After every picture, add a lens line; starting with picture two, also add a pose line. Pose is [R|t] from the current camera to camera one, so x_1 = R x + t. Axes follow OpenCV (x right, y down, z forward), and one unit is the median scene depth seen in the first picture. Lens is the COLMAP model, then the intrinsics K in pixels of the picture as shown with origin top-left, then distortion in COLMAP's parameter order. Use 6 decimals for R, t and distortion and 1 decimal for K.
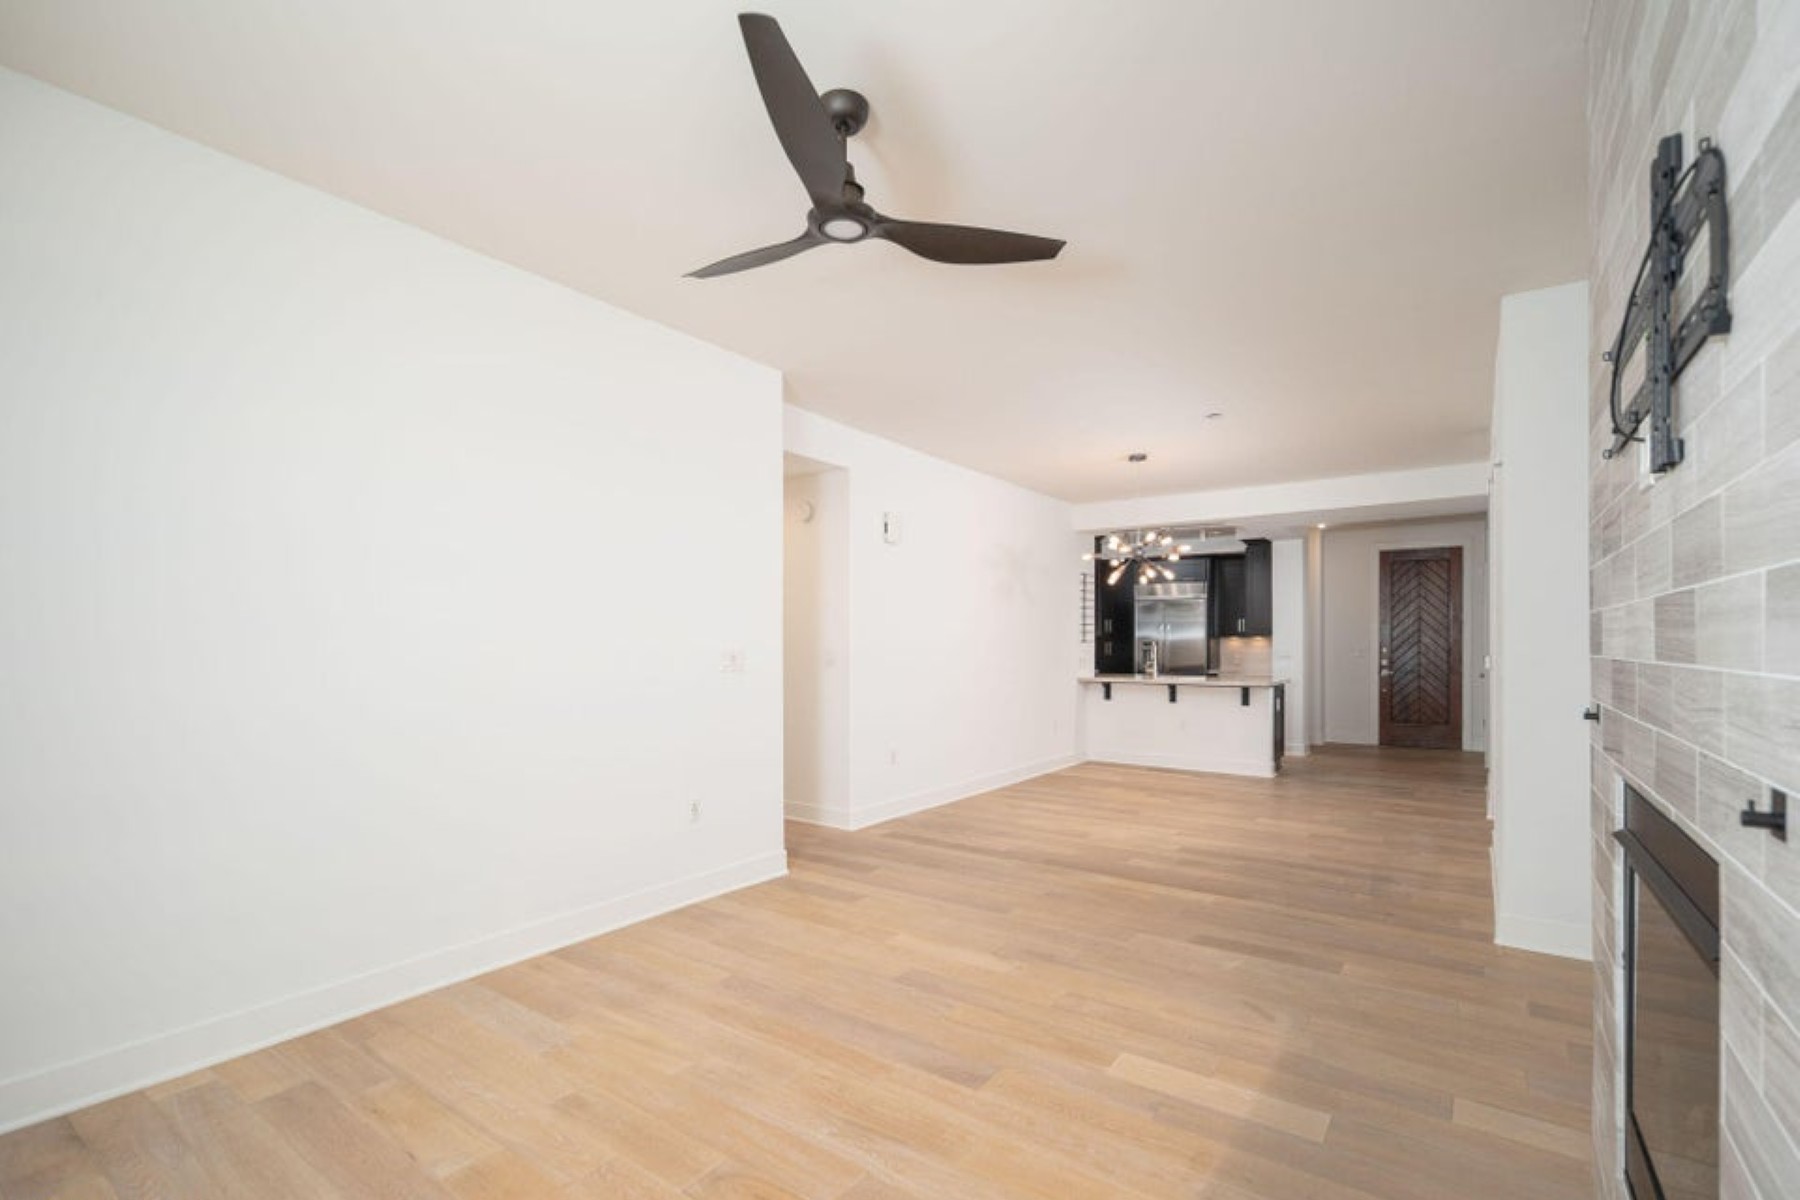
lens RADIAL K [[813.8, 0, 894.0], [0, 813.8, 656.7], [0, 0, 1]] dist [0.000389, -0.000070]
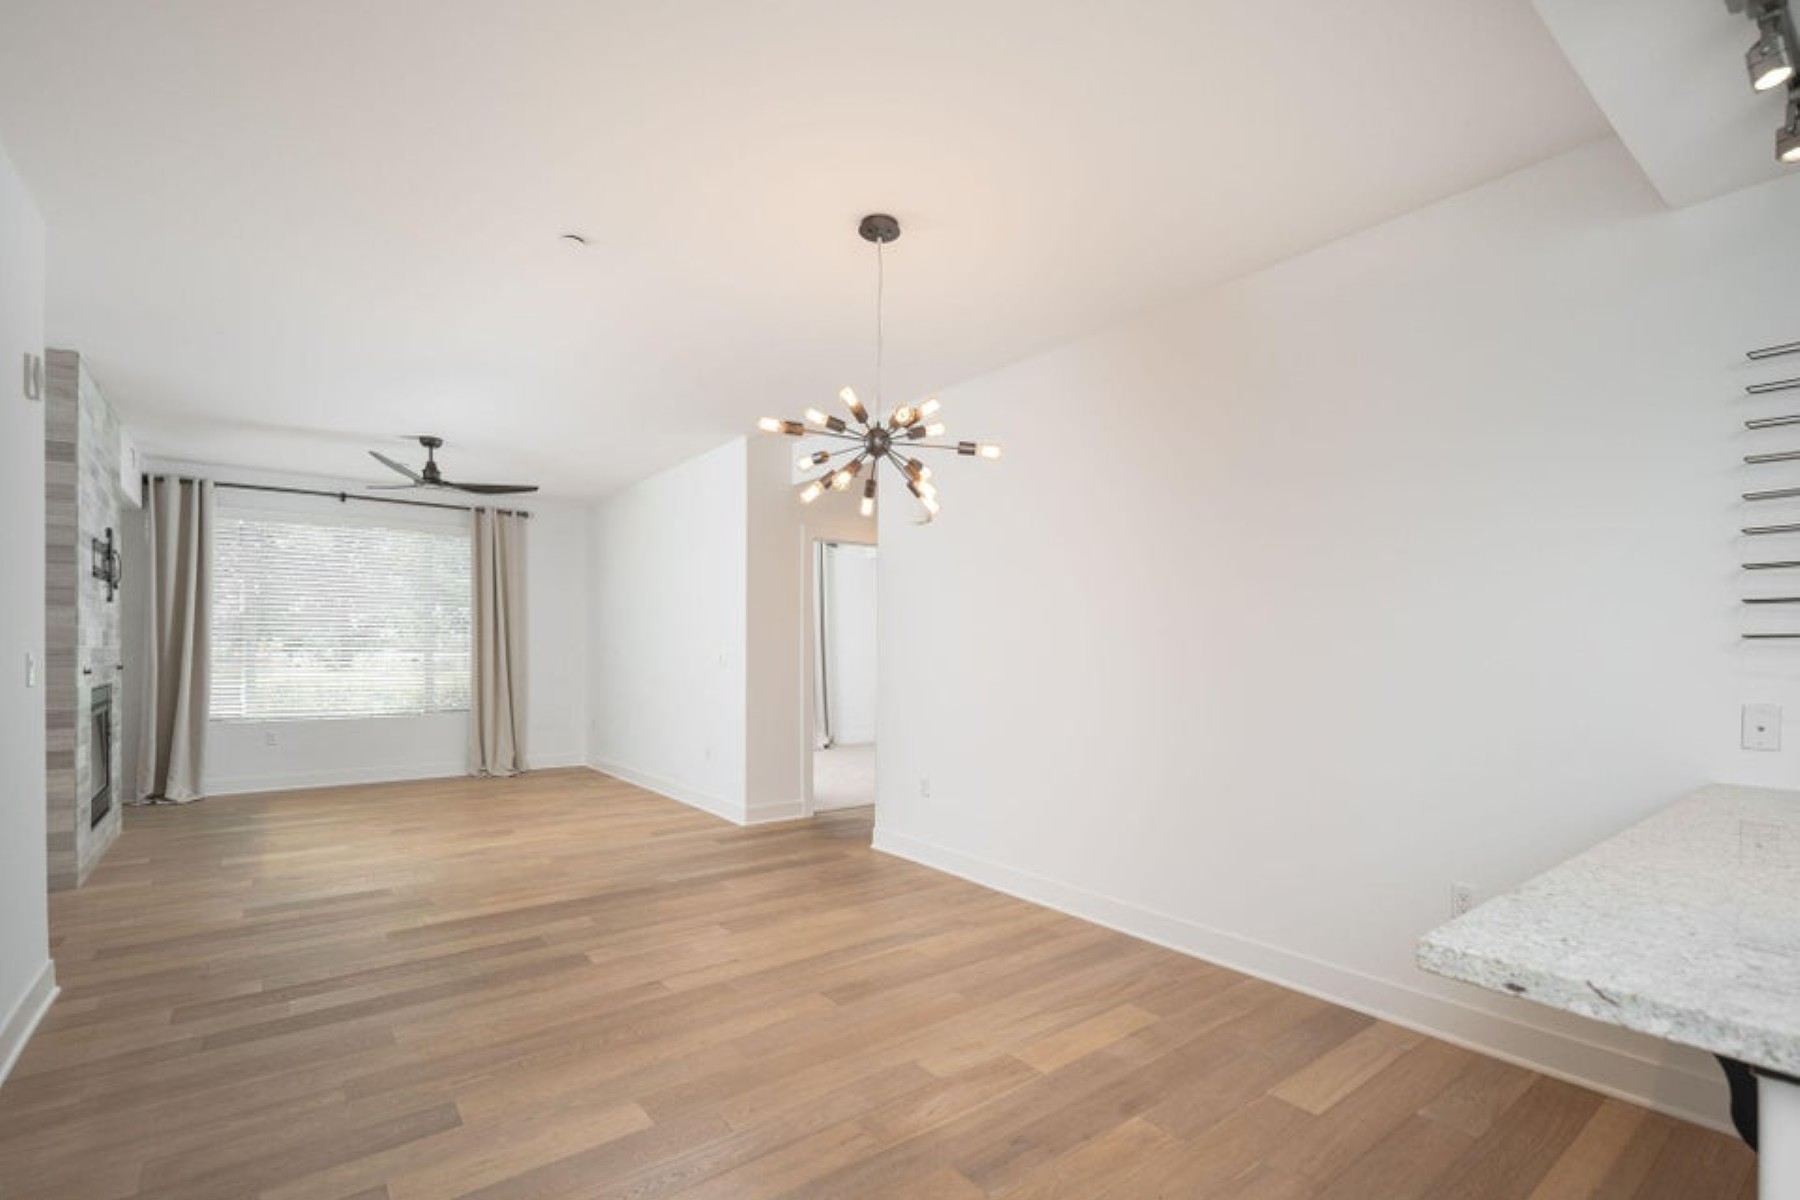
lens RADIAL K [[805.5, 0, 902.9], [0, 805.5, 644.7], [0, 0, 1]] dist [0.001721, 0.000571]
pose [[-0.277379, -0.003741, -0.960753, 0.486242], [-0.016777, 0.999859, 0.000950, -0.008640], [0.960614, 0.016382, -0.277402, 0.770238]]
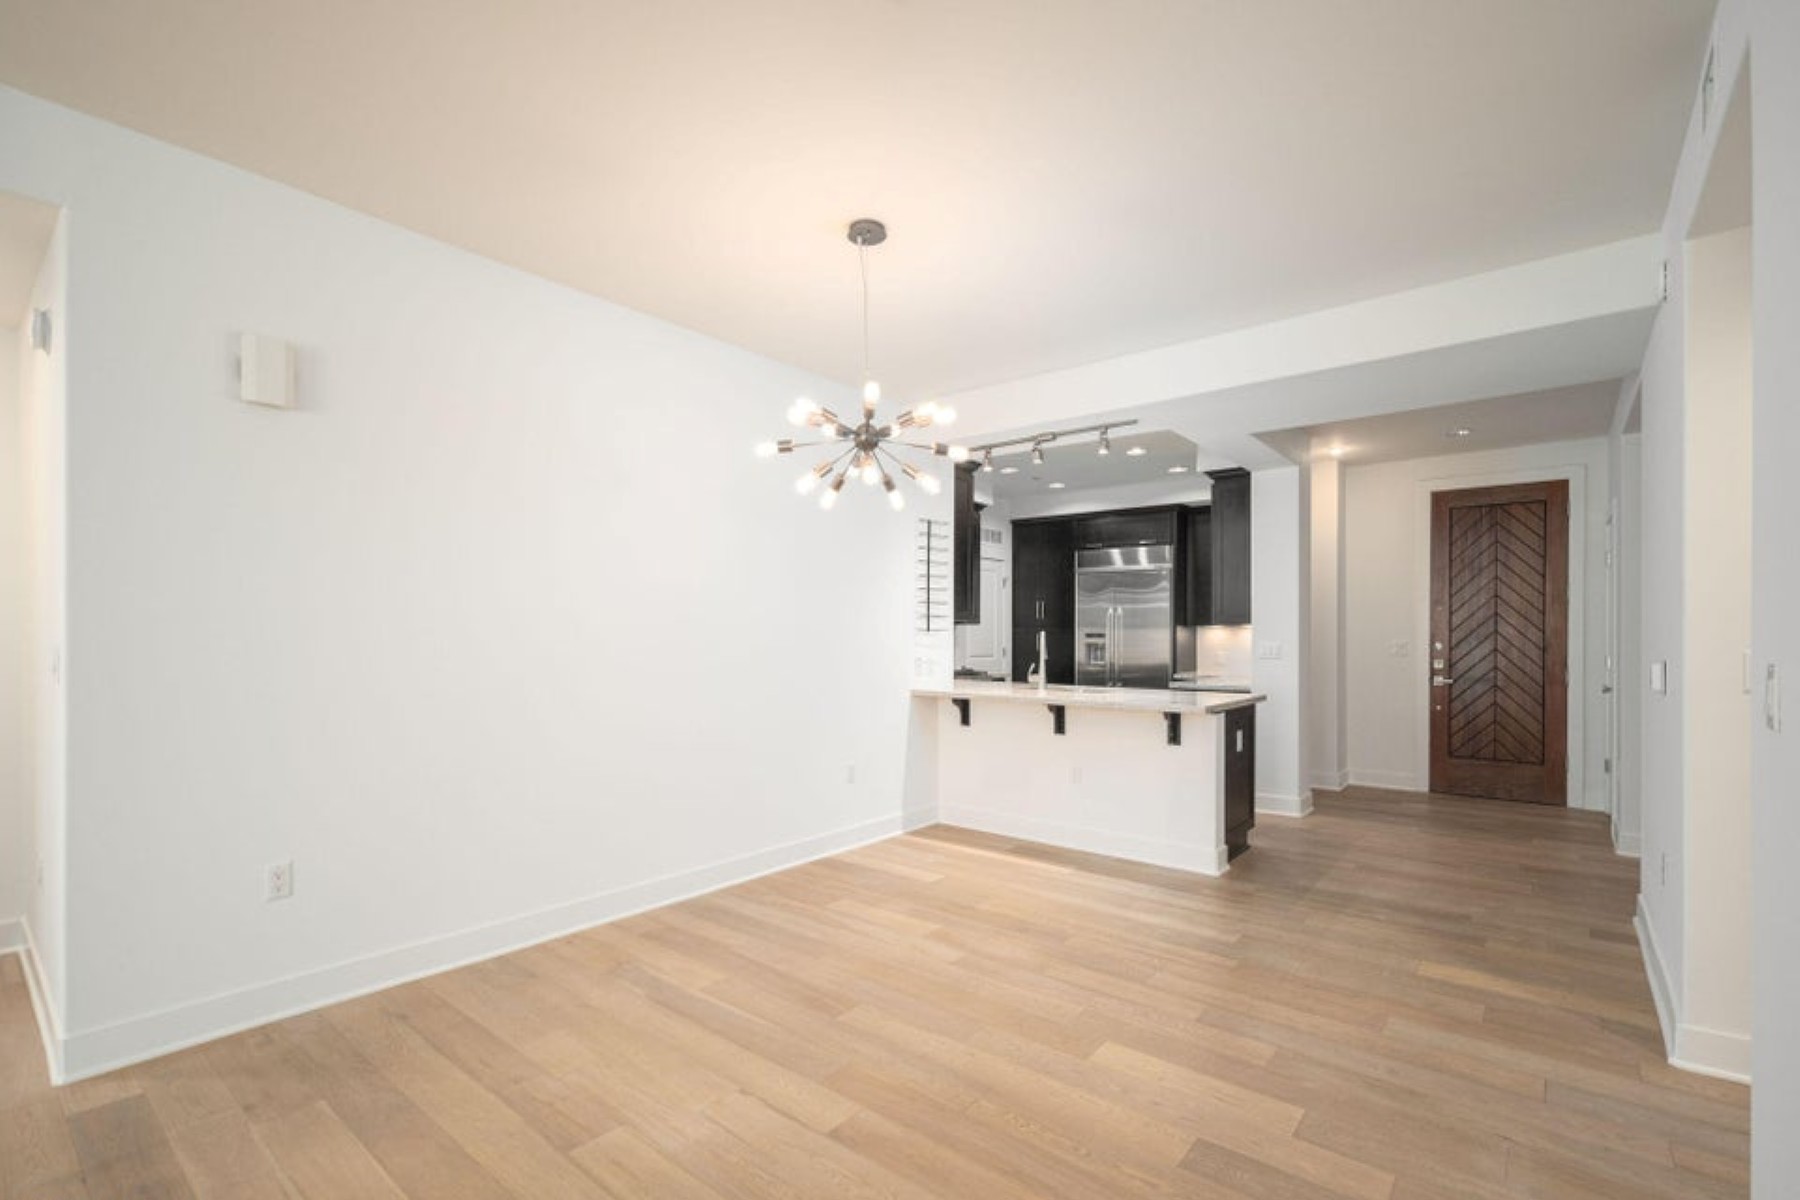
lens RADIAL K [[805.5, 0, 902.9], [0, 805.5, 644.7], [0, 0, 1]] dist [0.001721, 0.000571]
pose [[0.998288, 0.003900, -0.058354, 0.235981], [-0.004111, 0.999985, -0.003499, -0.005419], [0.058339, 0.003733, 0.998290, 0.368520]]
